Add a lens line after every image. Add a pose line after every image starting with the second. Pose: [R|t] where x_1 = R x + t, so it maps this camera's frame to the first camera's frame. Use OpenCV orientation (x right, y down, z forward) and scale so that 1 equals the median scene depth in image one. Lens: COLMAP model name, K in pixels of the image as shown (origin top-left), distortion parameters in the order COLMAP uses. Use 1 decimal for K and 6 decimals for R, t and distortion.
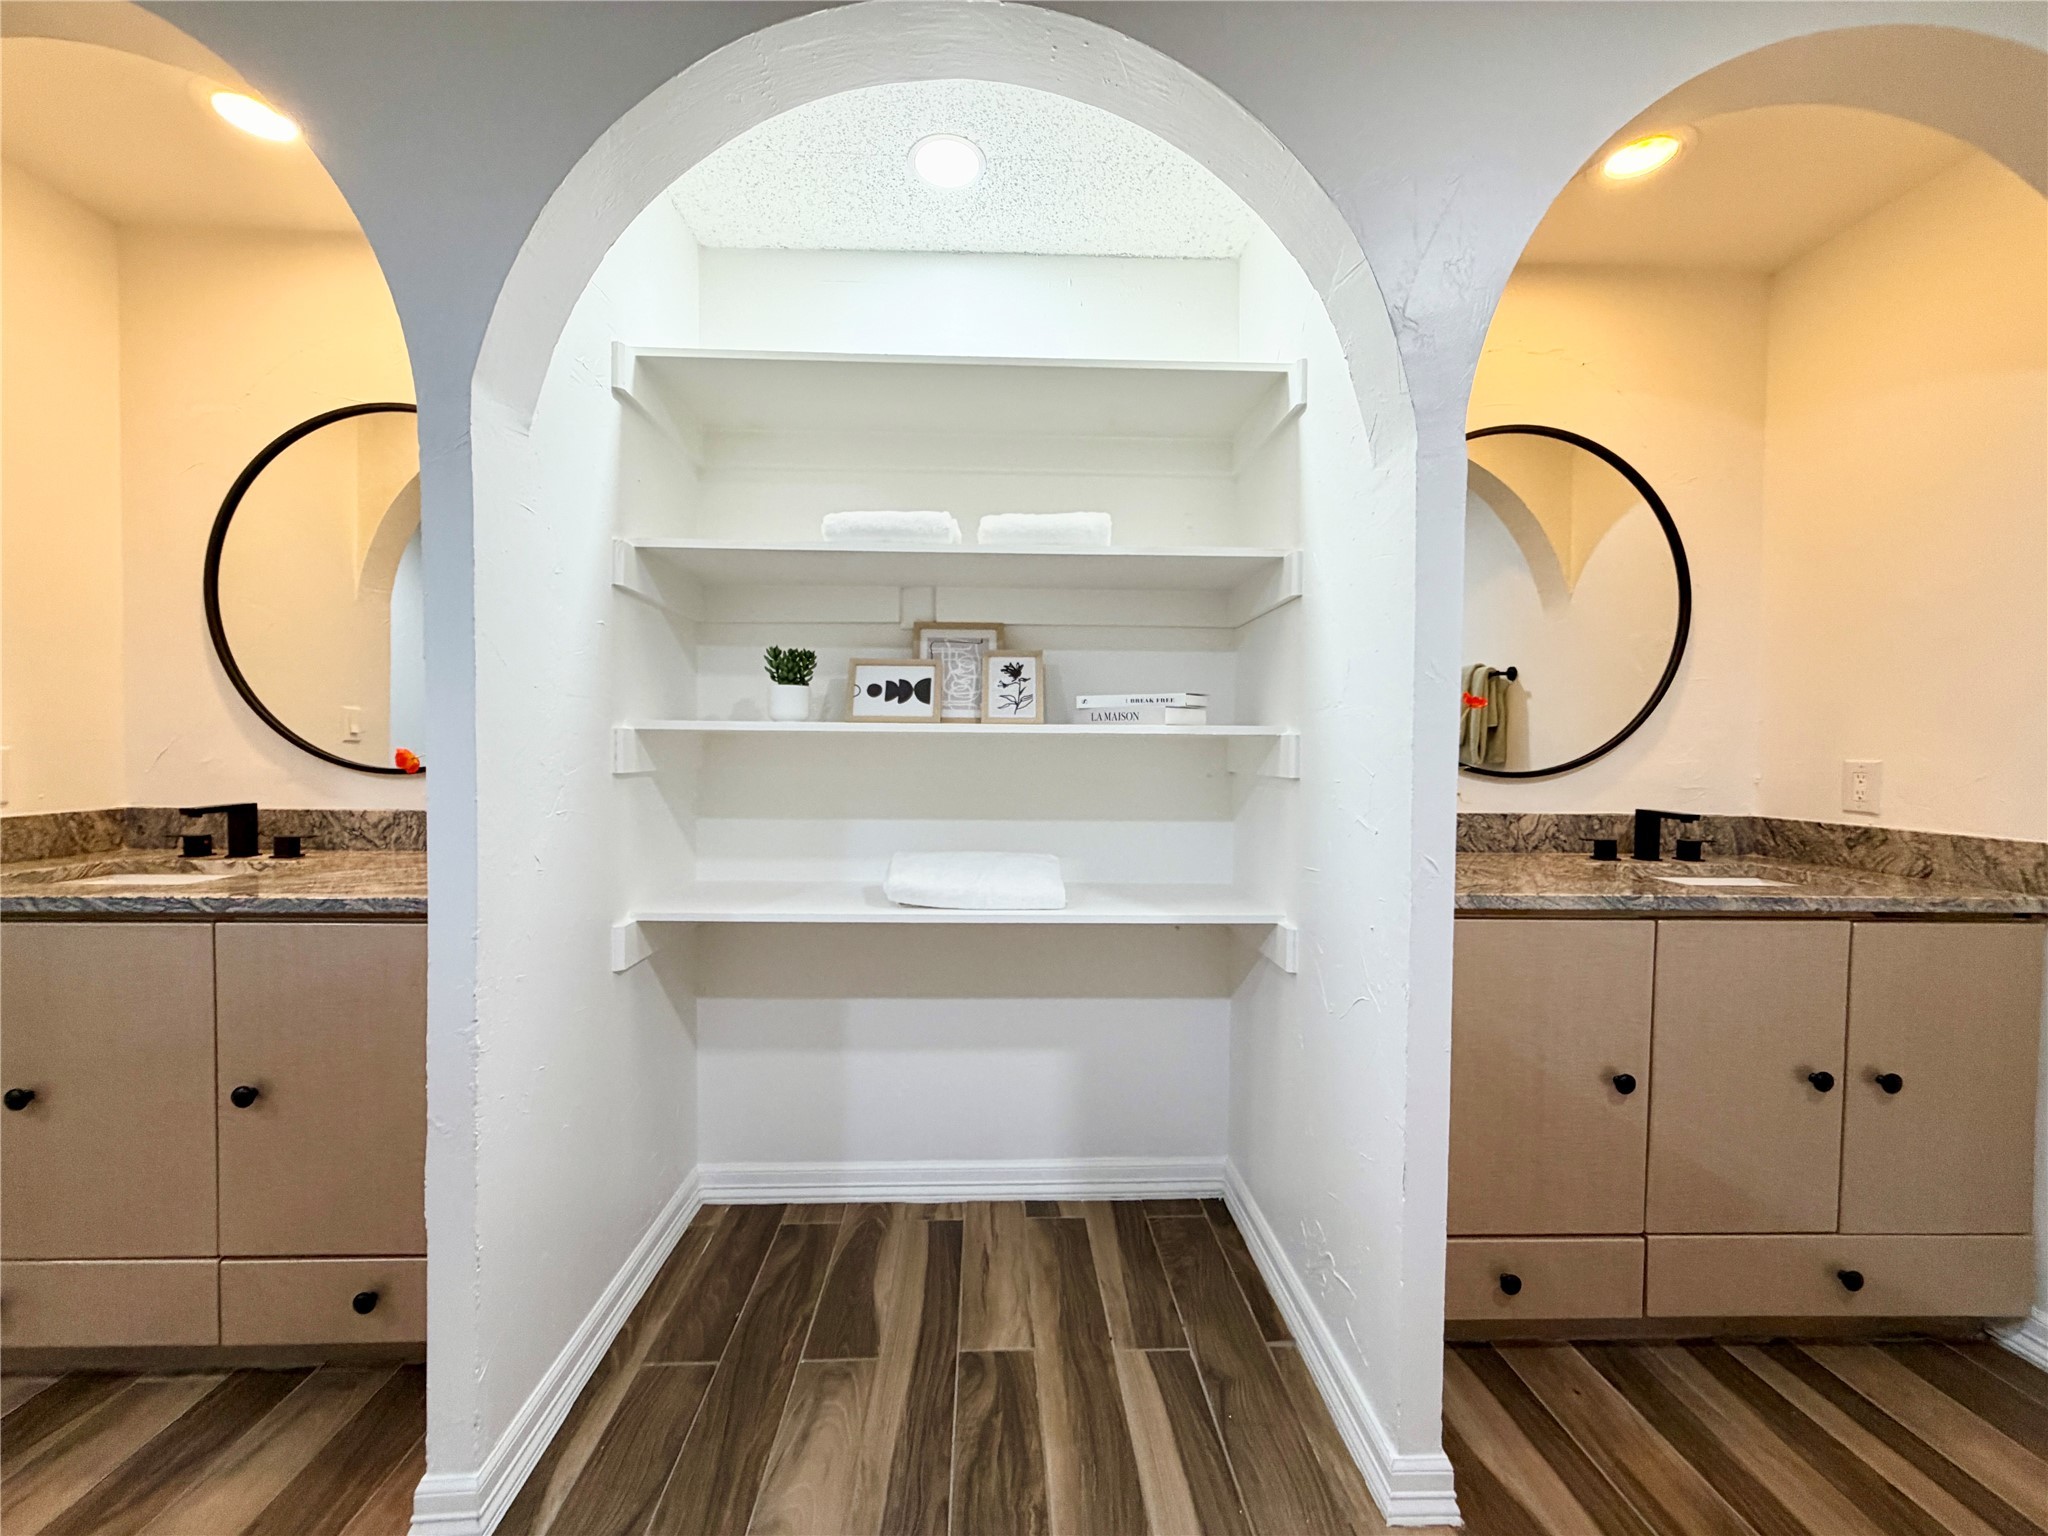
lens RADIAL K [[839.5, 0, 1061.6], [0, 839.5, 775.0], [0, 0, 1]] dist [-0.008613, 0.002585]
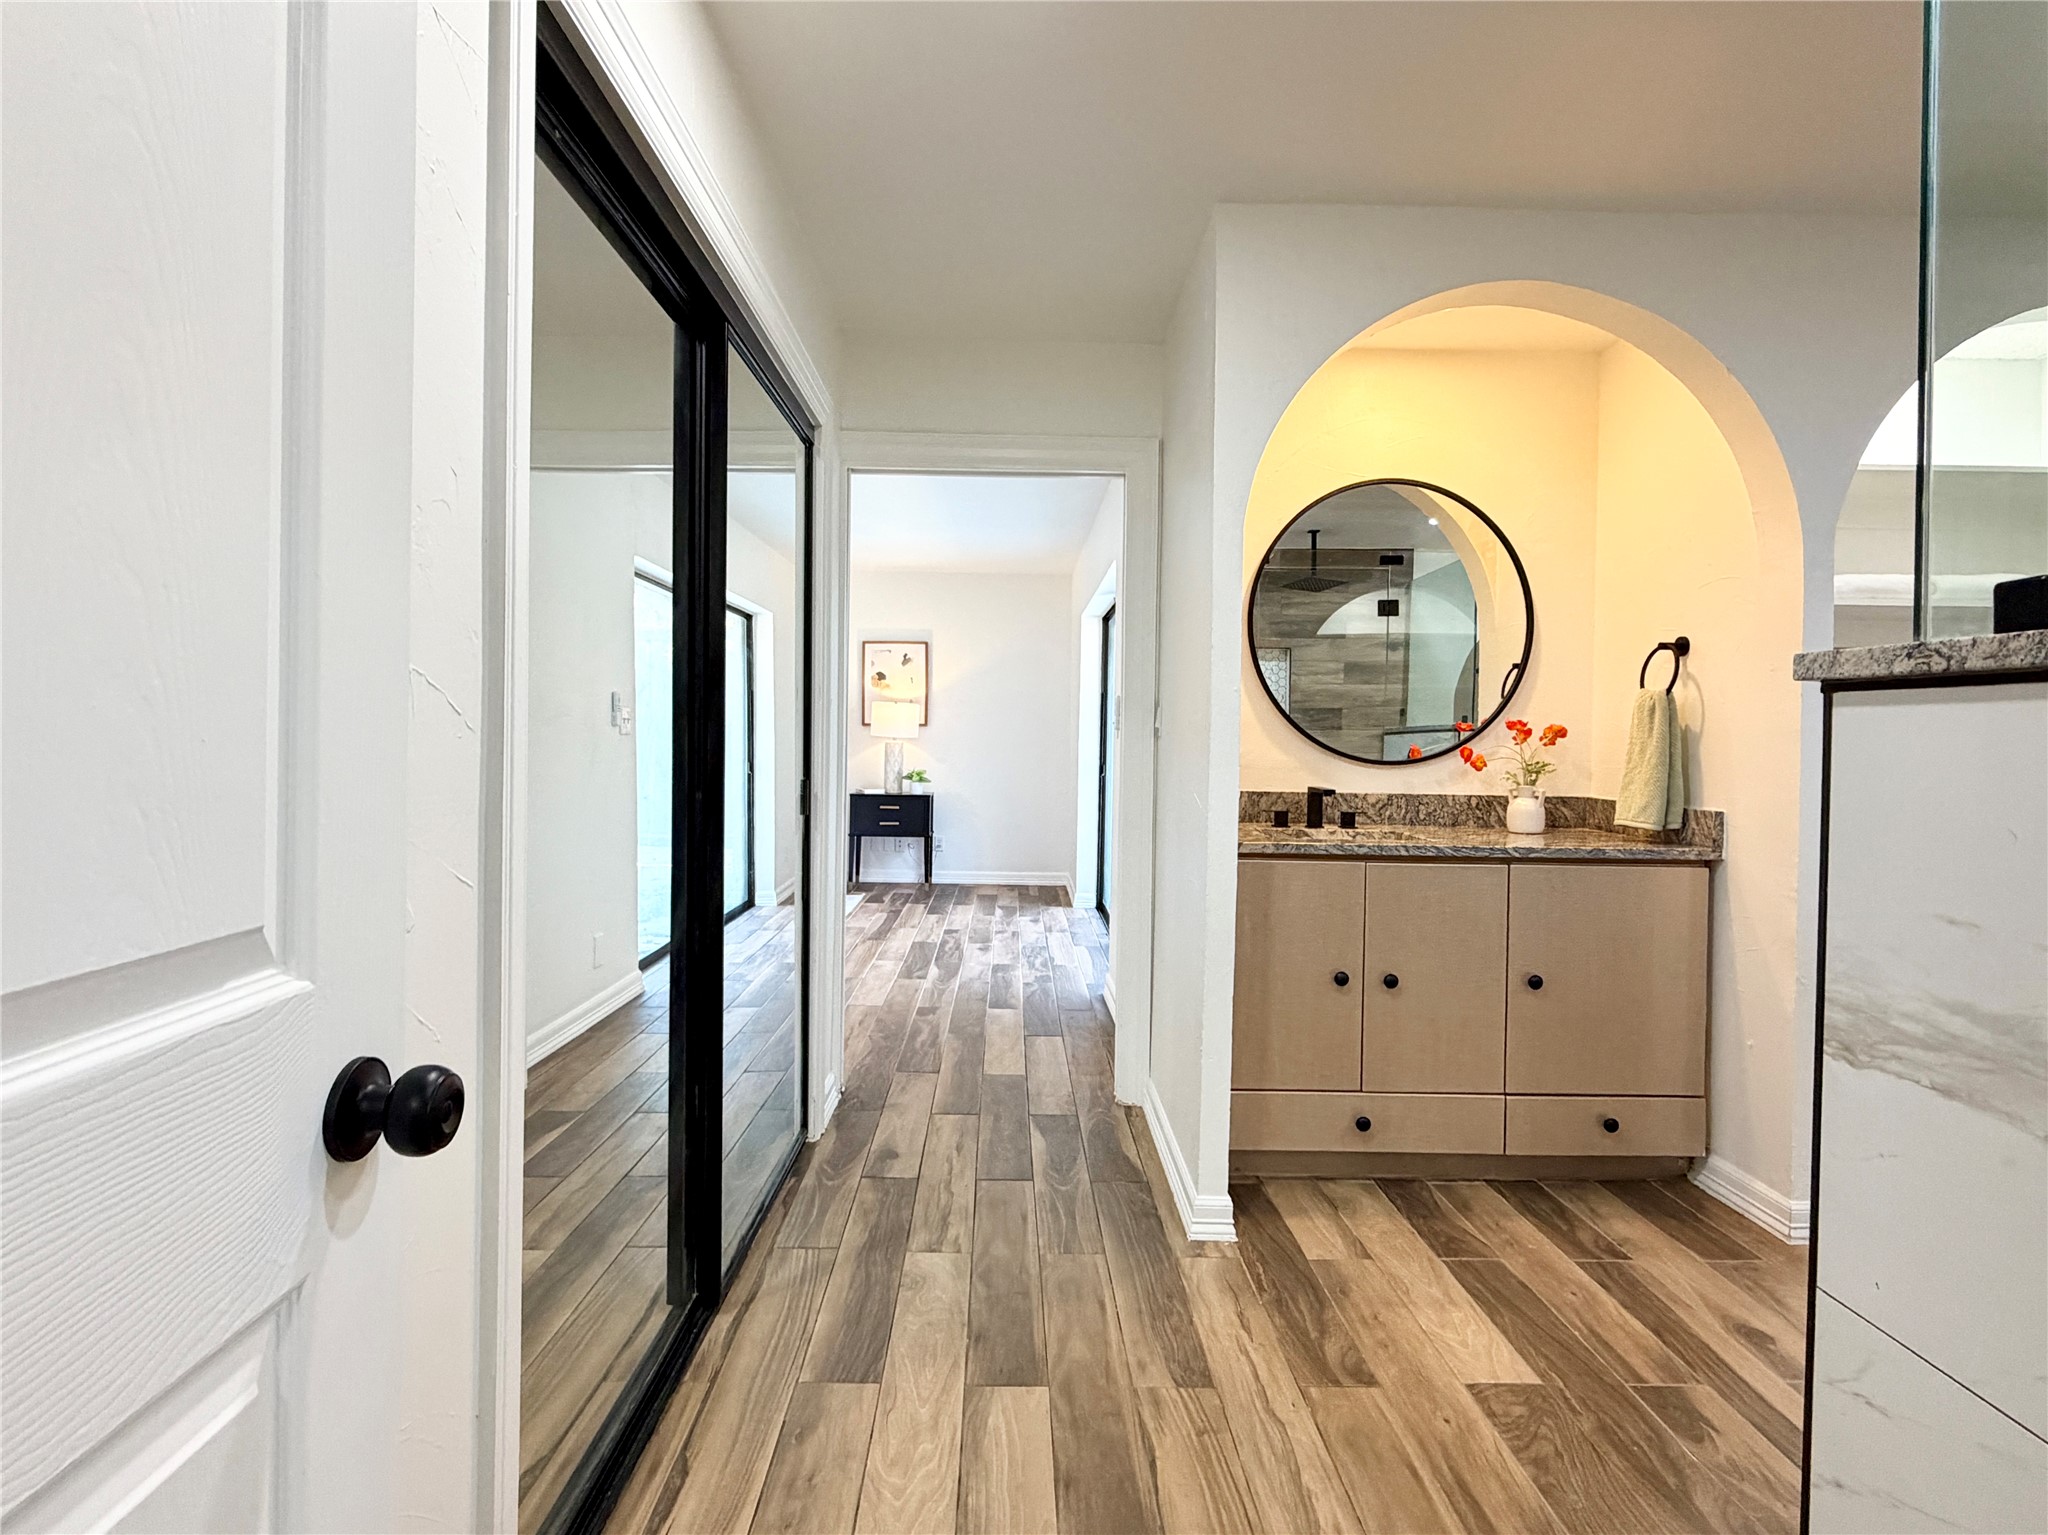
lens RADIAL K [[1070.3, 0, 1038.5], [0, 1070.3, 743.7], [0, 0, 1]] dist [-0.002197, -0.001617]
pose [[0.999109, 0.006114, -0.041766, -1.462424], [-0.007312, 0.999564, -0.028591, 0.018268], [0.041573, 0.028871, 0.998718, -0.774326]]
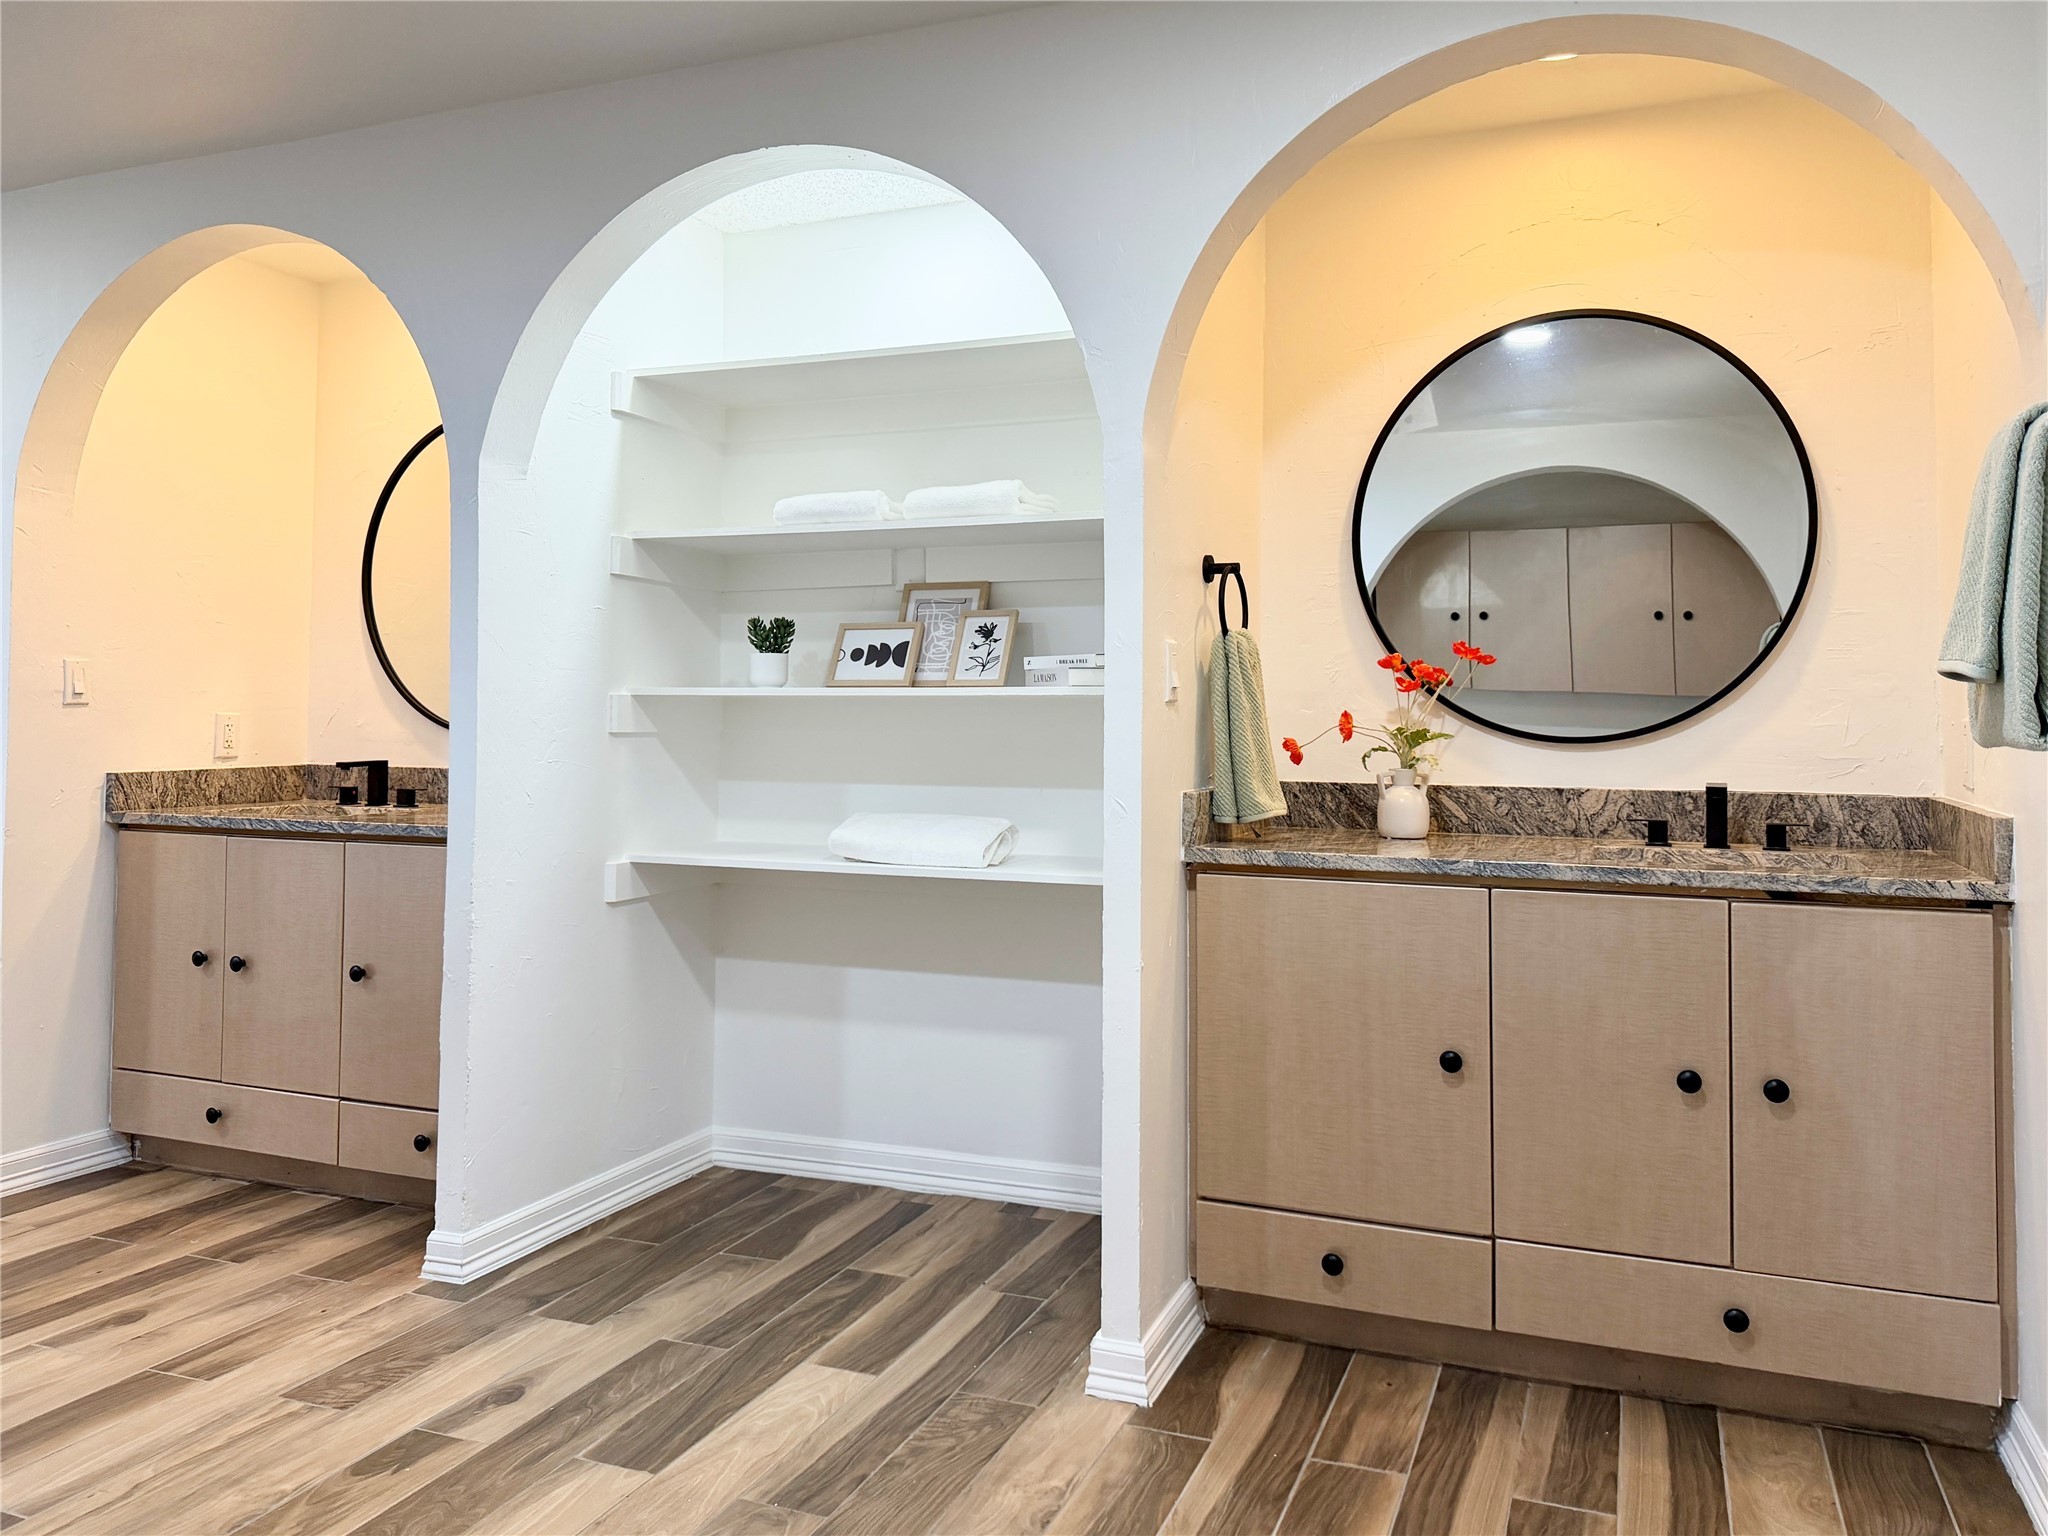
lens RADIAL K [[1508.2, 0, 1053.1], [0, 1508.2, 685.7], [0, 0, 1]] dist [0.033568, -0.050018]
pose [[0.919361, -0.012956, -0.393202, 0.827891], [-0.008488, 0.998572, -0.052750, 0.036050], [0.393324, 0.051833, 0.917938, -0.670696]]
